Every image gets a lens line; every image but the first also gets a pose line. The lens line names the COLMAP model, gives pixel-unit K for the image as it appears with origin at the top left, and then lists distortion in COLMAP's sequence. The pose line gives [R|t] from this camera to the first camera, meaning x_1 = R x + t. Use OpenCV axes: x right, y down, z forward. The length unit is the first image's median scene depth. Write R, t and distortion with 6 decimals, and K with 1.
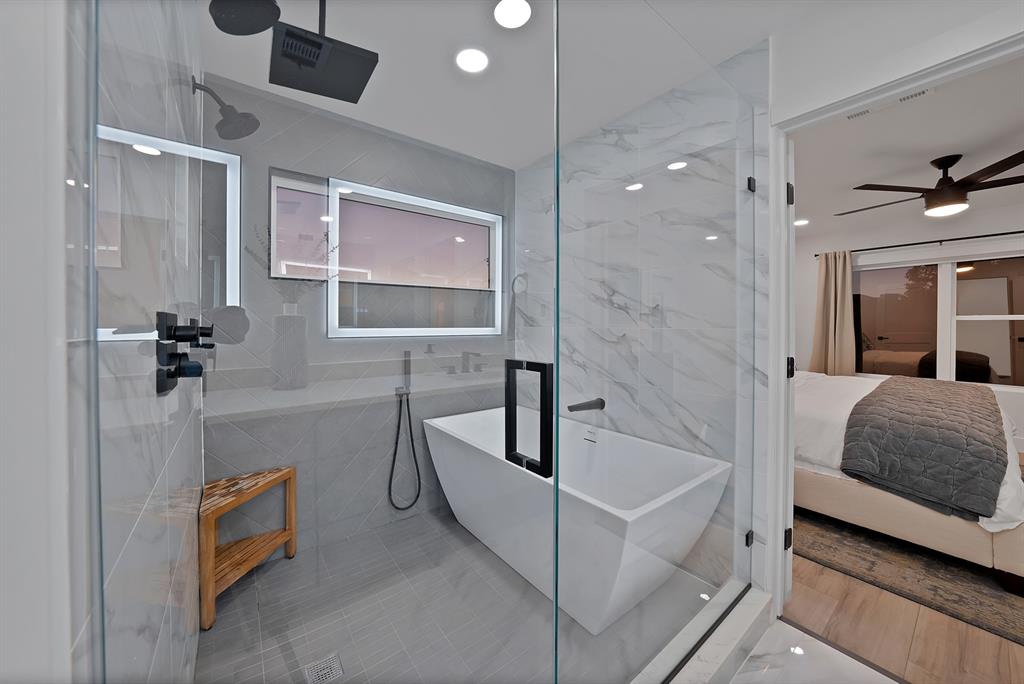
lens RADIAL K [[372.6, 0, 502.4], [0, 372.6, 327.1], [0, 0, 1]] dist [-0.021941, 0.004096]
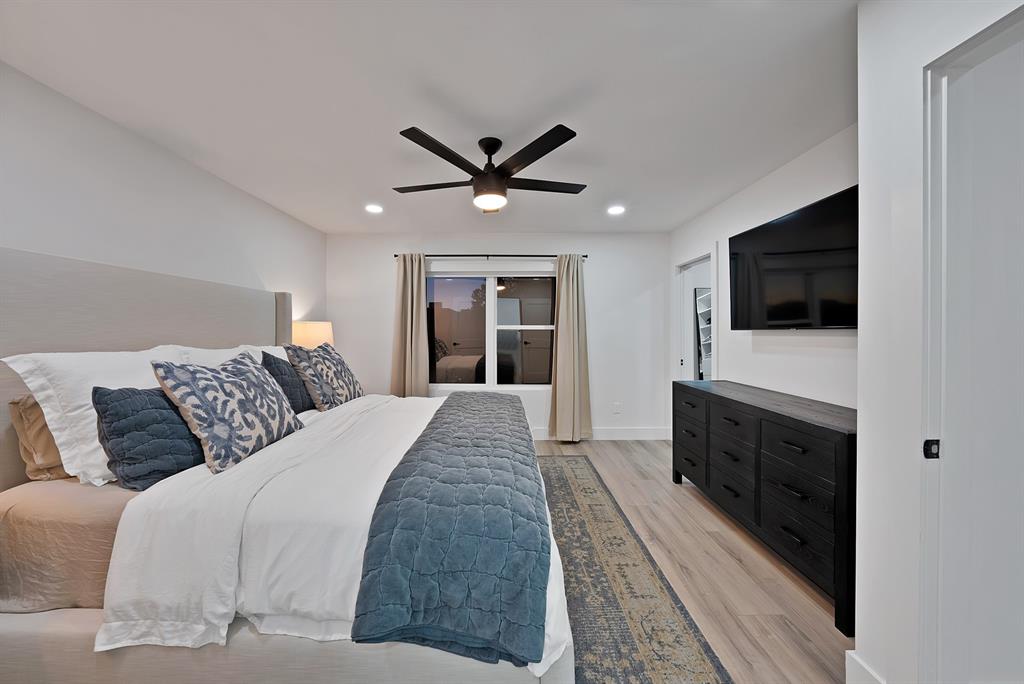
lens RADIAL K [[372.6, 0, 512.6], [0, 372.6, 330.3], [0, 0, 1]] dist [-0.021941, 0.004096]
pose [[0.589489, 0.000993, 0.807776, 0.663019], [0.005470, 0.999971, -0.005221, -0.018213], [-0.807758, 0.007496, 0.589467, 0.542004]]
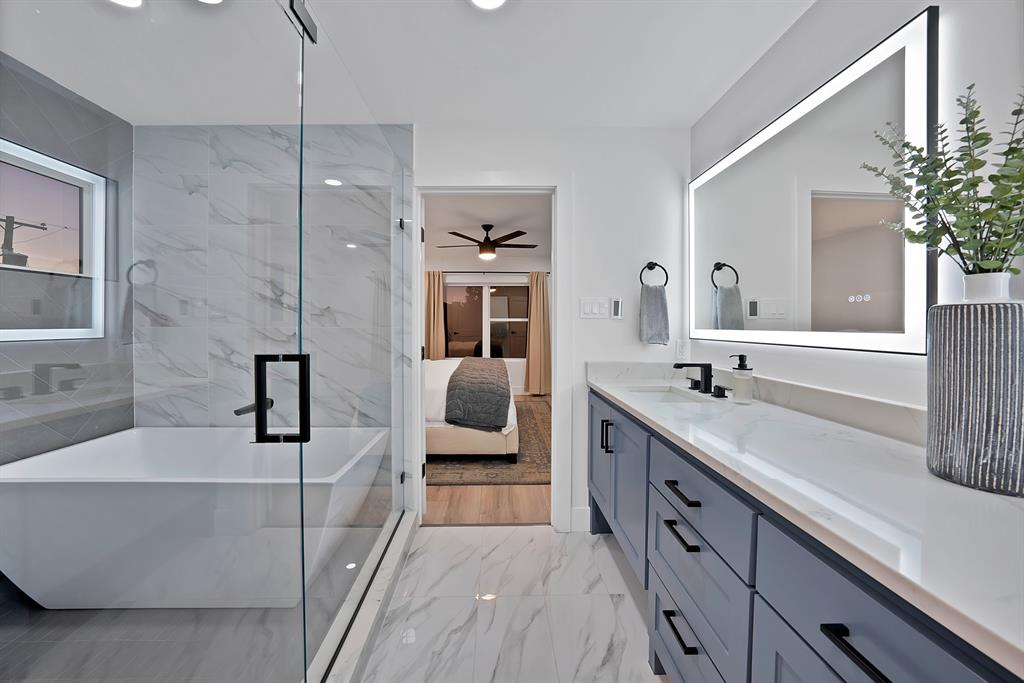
lens RADIAL K [[372.6, 0, 508.1], [0, 372.6, 325.4], [0, 0, 1]] dist [-0.021941, 0.004096]
pose [[0.580469, -0.003818, 0.814274, -0.170683], [0.006408, 0.999979, 0.000121, 0.000876], [-0.814257, 0.005148, 0.580481, -0.102812]]
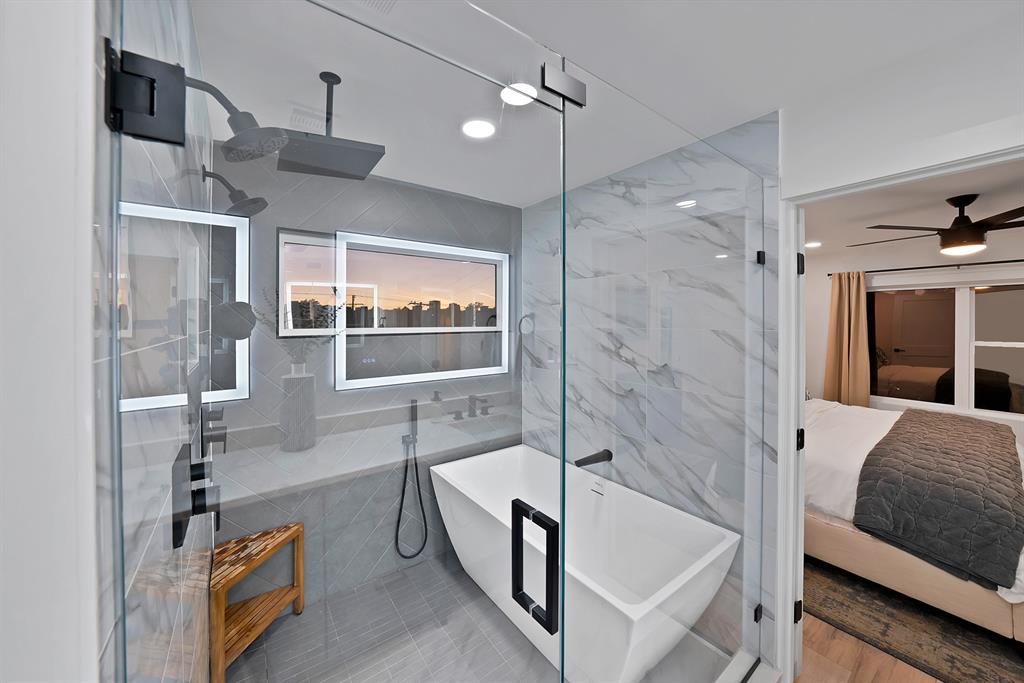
lens RADIAL K [[372.6, 0, 504.2], [0, 372.6, 320.6], [0, 0, 1]] dist [-0.021941, 0.004096]
pose [[0.999826, 0.000312, -0.018676, 0.005561], [-0.000388, 0.999992, -0.004061, -0.153818], [0.018674, 0.004067, 0.999817, 0.000751]]
